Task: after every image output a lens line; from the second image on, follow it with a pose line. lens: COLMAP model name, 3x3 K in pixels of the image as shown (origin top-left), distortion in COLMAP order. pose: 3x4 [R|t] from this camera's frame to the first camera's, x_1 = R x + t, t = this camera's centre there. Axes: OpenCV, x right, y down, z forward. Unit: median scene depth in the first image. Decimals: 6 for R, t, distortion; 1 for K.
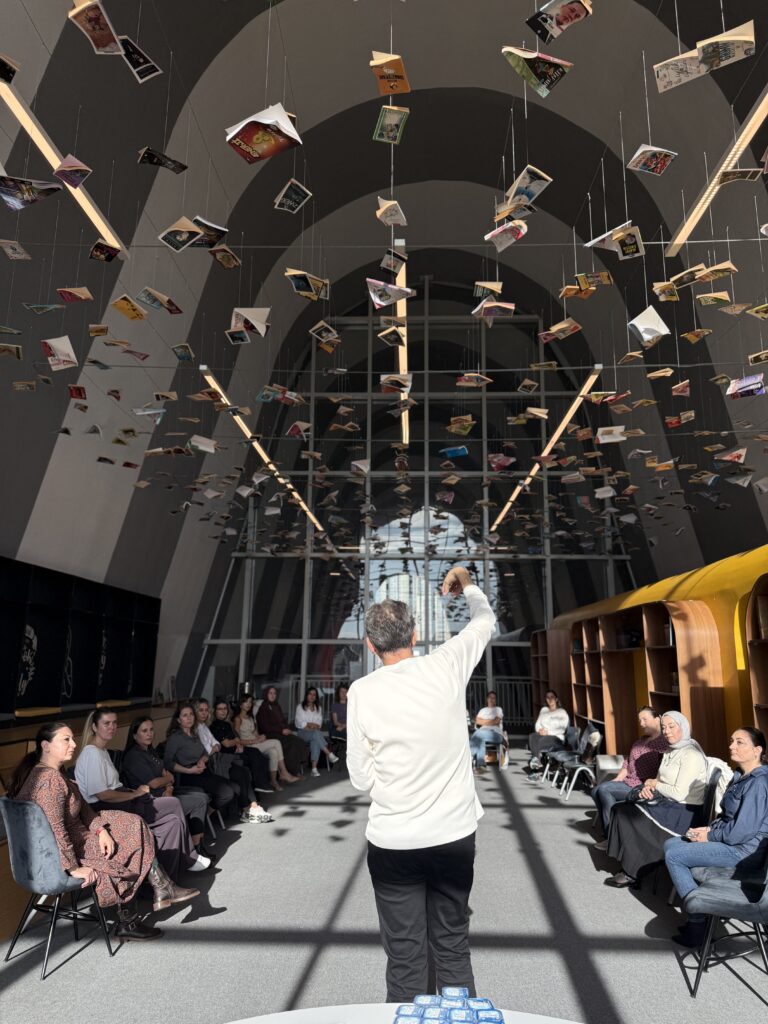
lens RADIAL K [[716.9, 0, 384.1], [0, 716.9, 509.1], [0, 0, 1]] dist [0.066579, -0.001071]
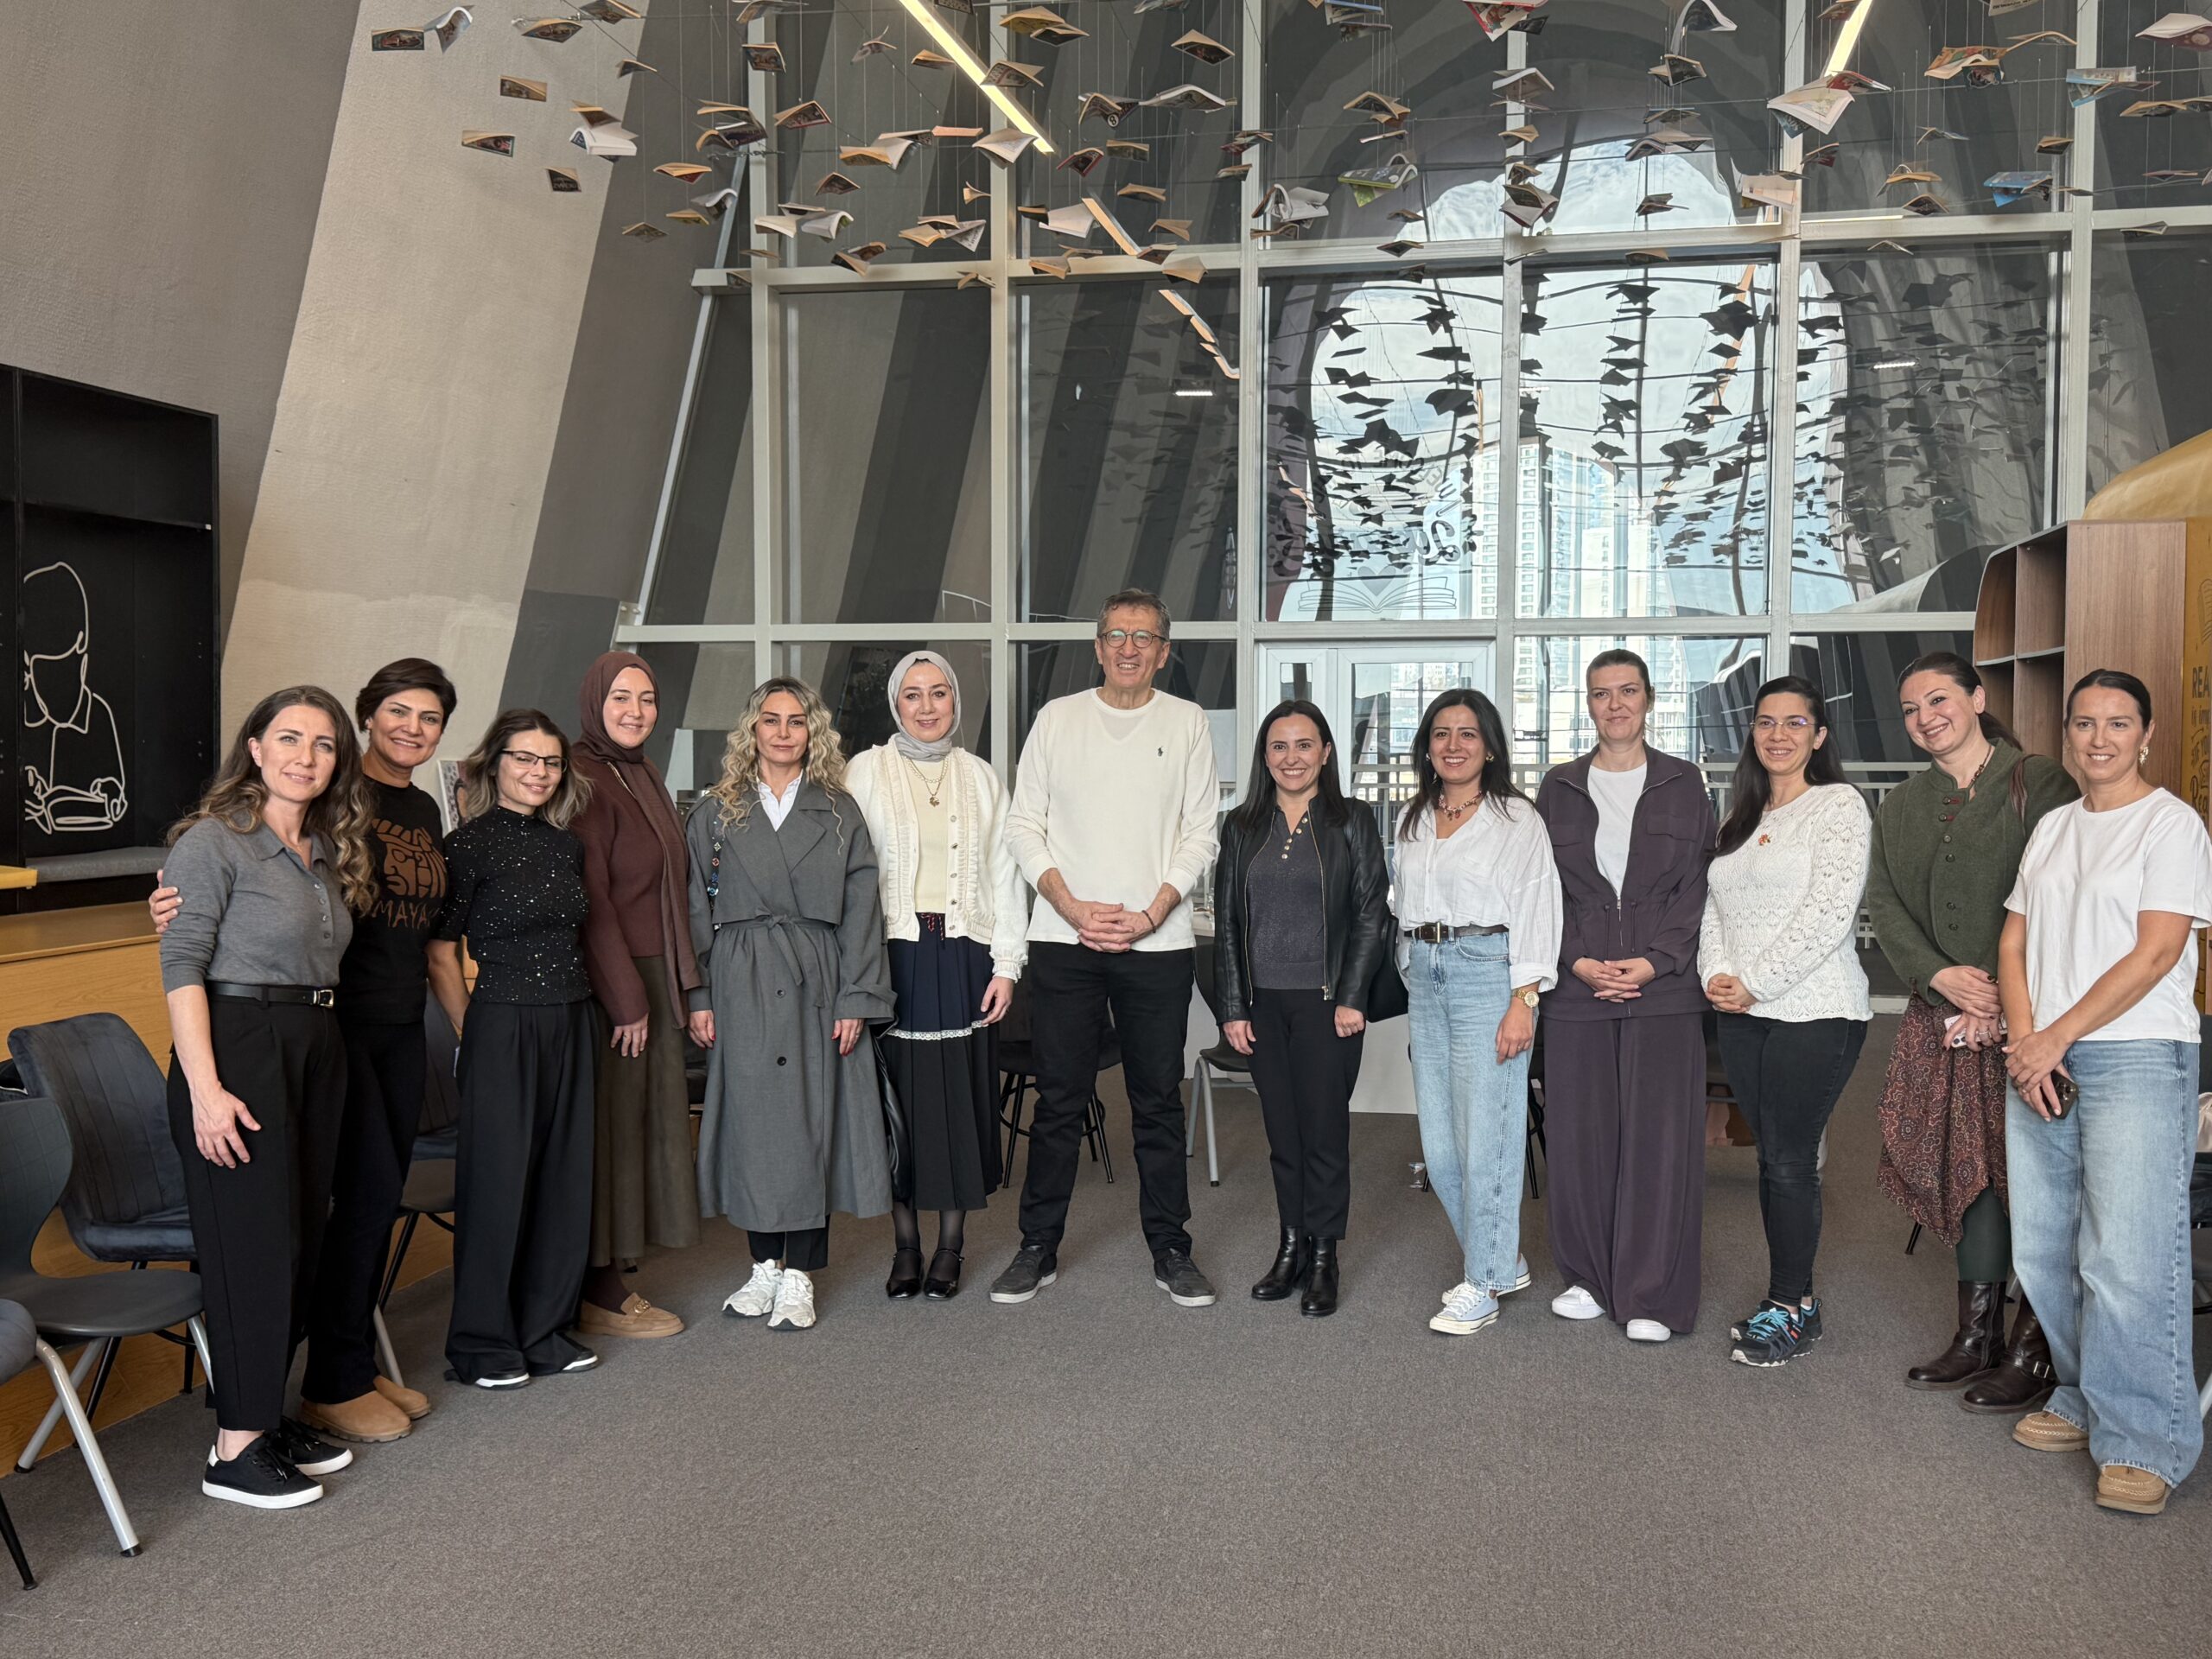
lens RADIAL K [[2212.7, 0, 1103.7], [0, 2212.7, 828.0], [0, 0, 1]] dist [0.027408, 0.000000]
pose [[0.985802, -0.004420, -0.167855, 0.049797], [0.045713, 0.968960, 0.242954, 0.069052], [0.161571, -0.247178, 0.955405, 0.270165]]
